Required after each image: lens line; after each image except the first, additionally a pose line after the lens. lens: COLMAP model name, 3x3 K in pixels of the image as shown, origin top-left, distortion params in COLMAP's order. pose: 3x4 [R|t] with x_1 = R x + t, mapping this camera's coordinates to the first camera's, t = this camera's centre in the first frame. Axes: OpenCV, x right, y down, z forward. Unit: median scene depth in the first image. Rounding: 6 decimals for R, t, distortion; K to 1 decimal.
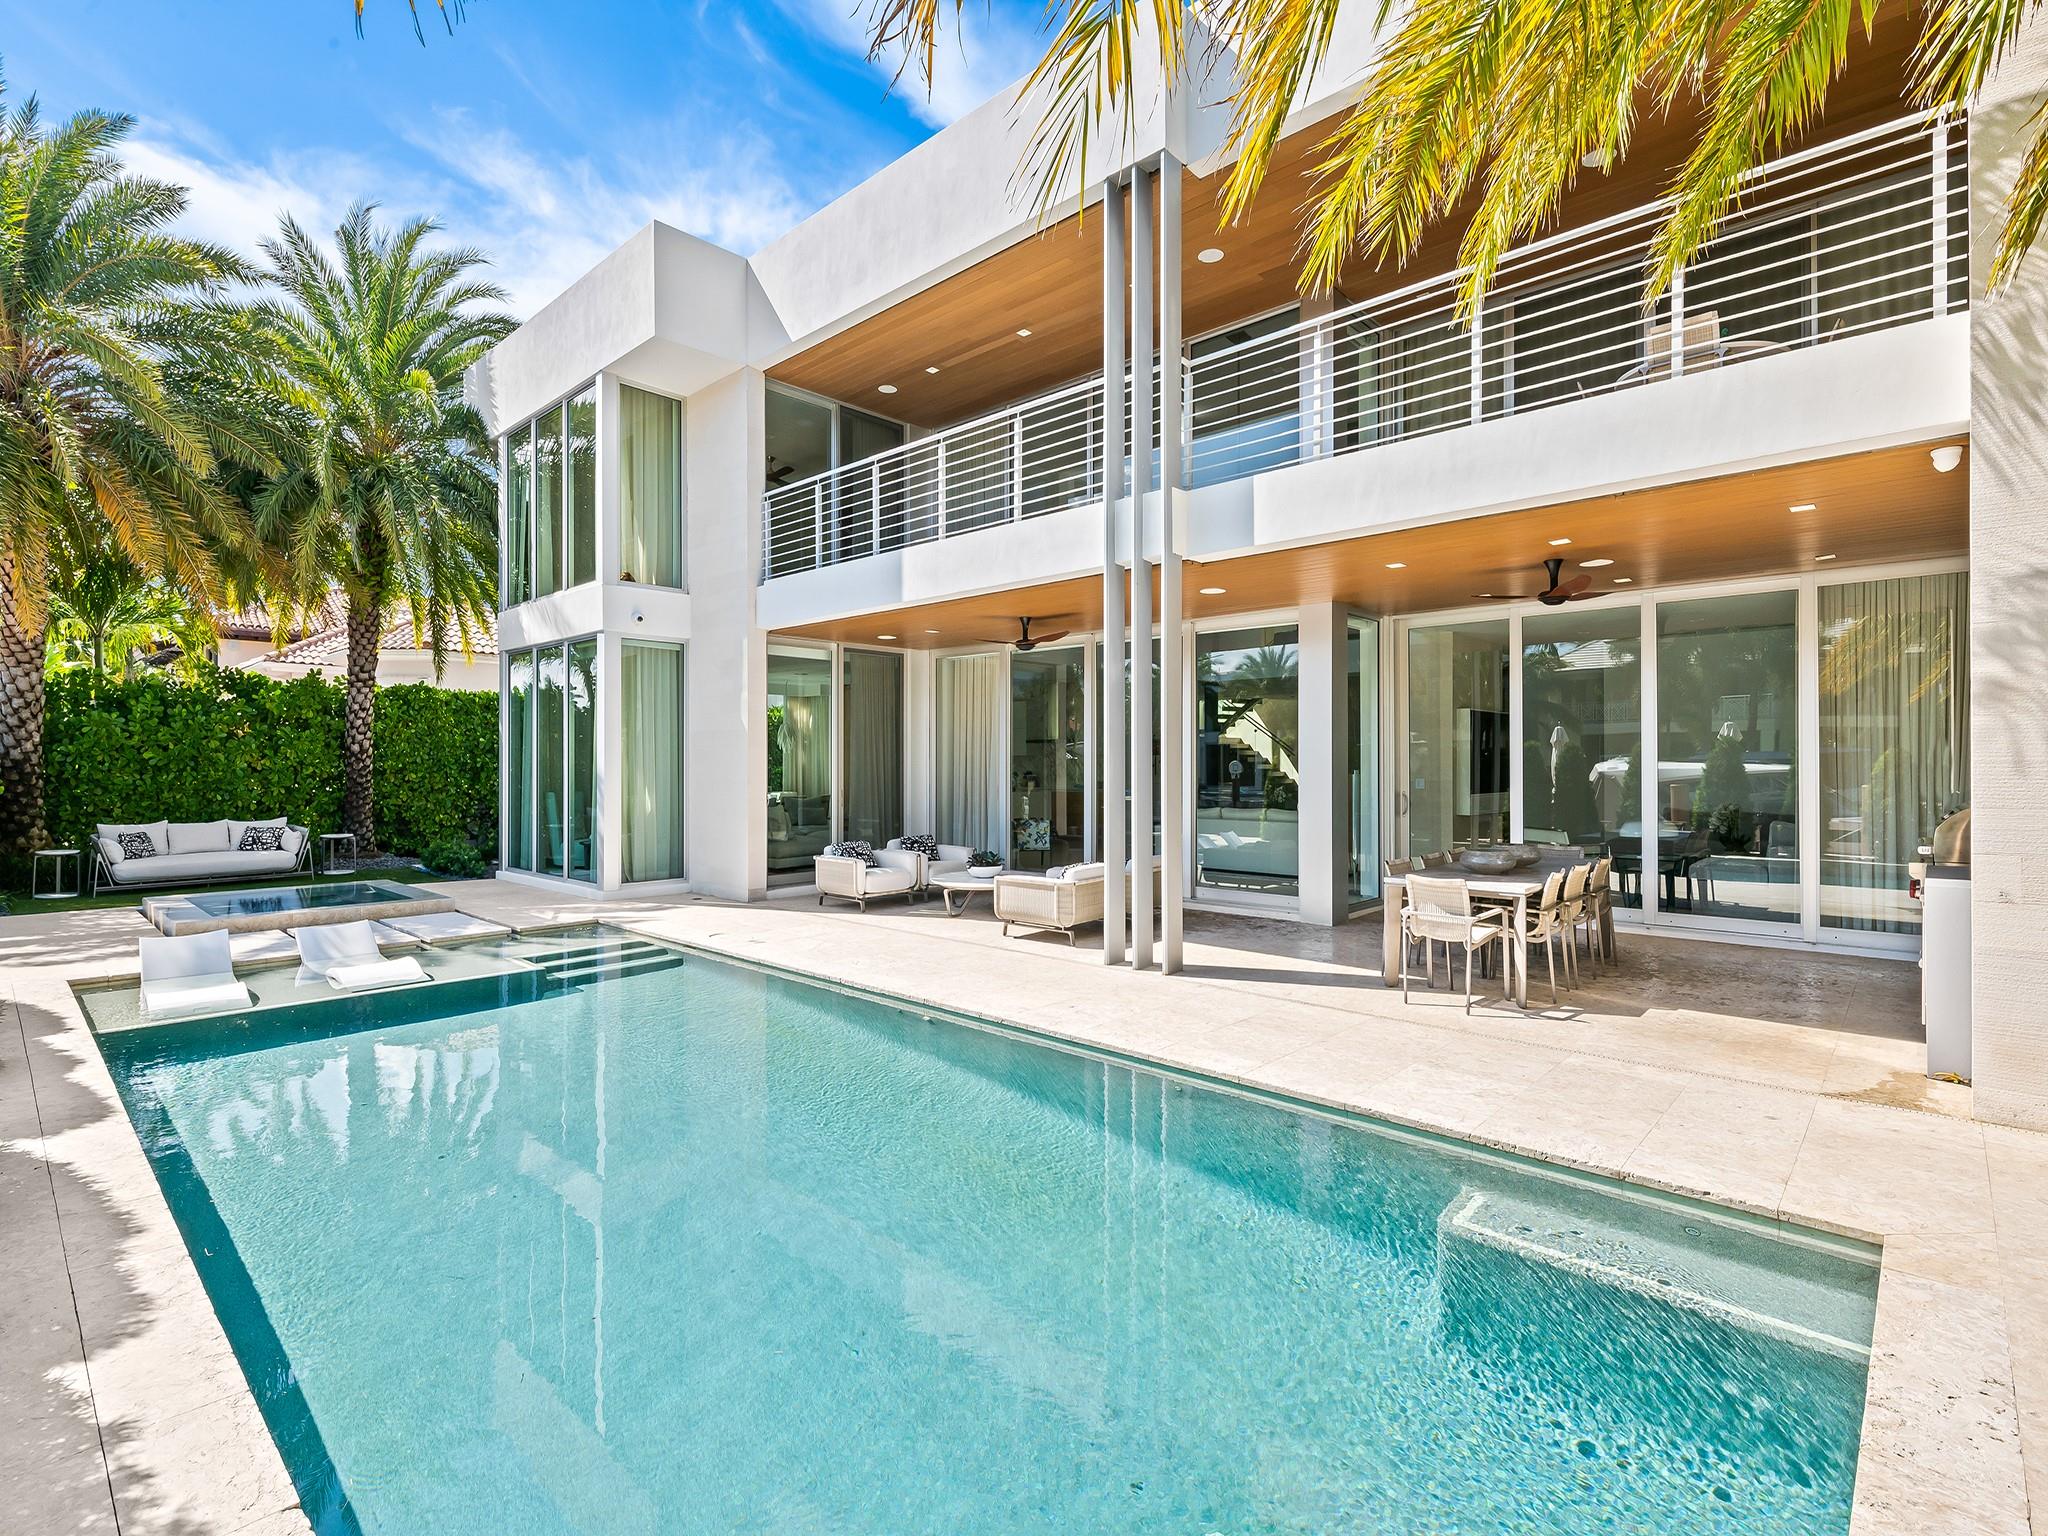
lens RADIAL K [[977.6, 0, 1029.2], [0, 977.6, 761.3], [0, 0, 1]] dist [0.011560, 0.000502]
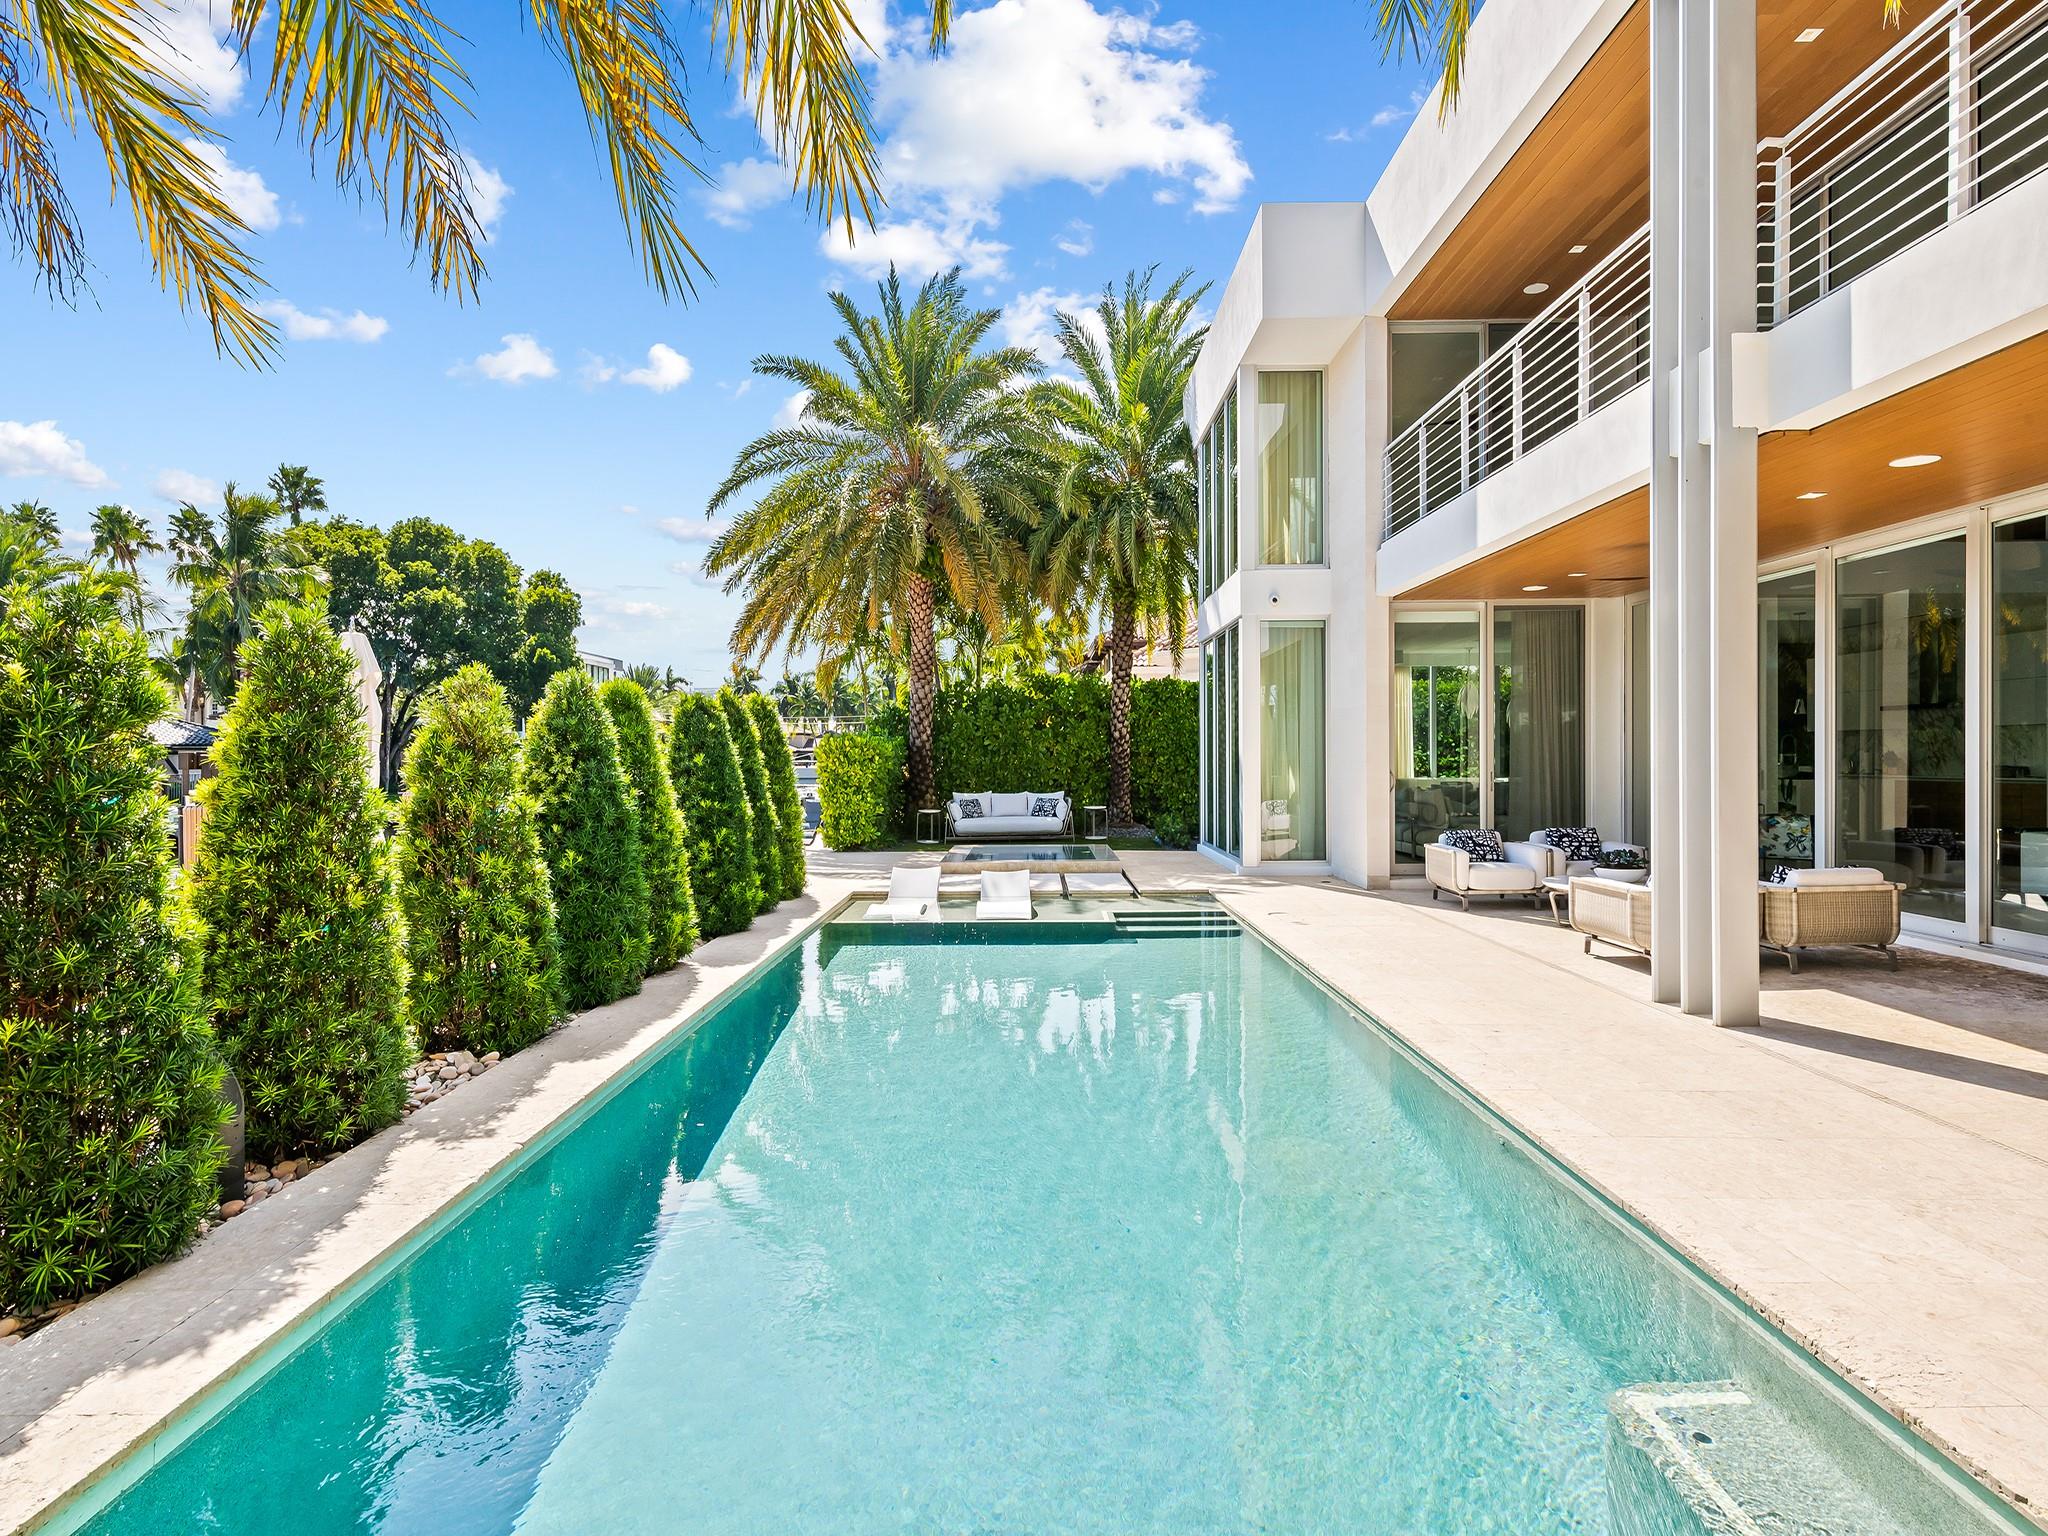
lens RADIAL K [[1060.5, 0, 1024.0], [0, 1060.5, 768.0], [0, 0, 1]] dist [-0.000945, -0.000591]
pose [[0.675660, 0.004463, -0.737199, 0.226164], [0.008710, 0.999864, 0.014037, 0.009546], [0.737161, -0.015905, 0.675529, 0.067492]]
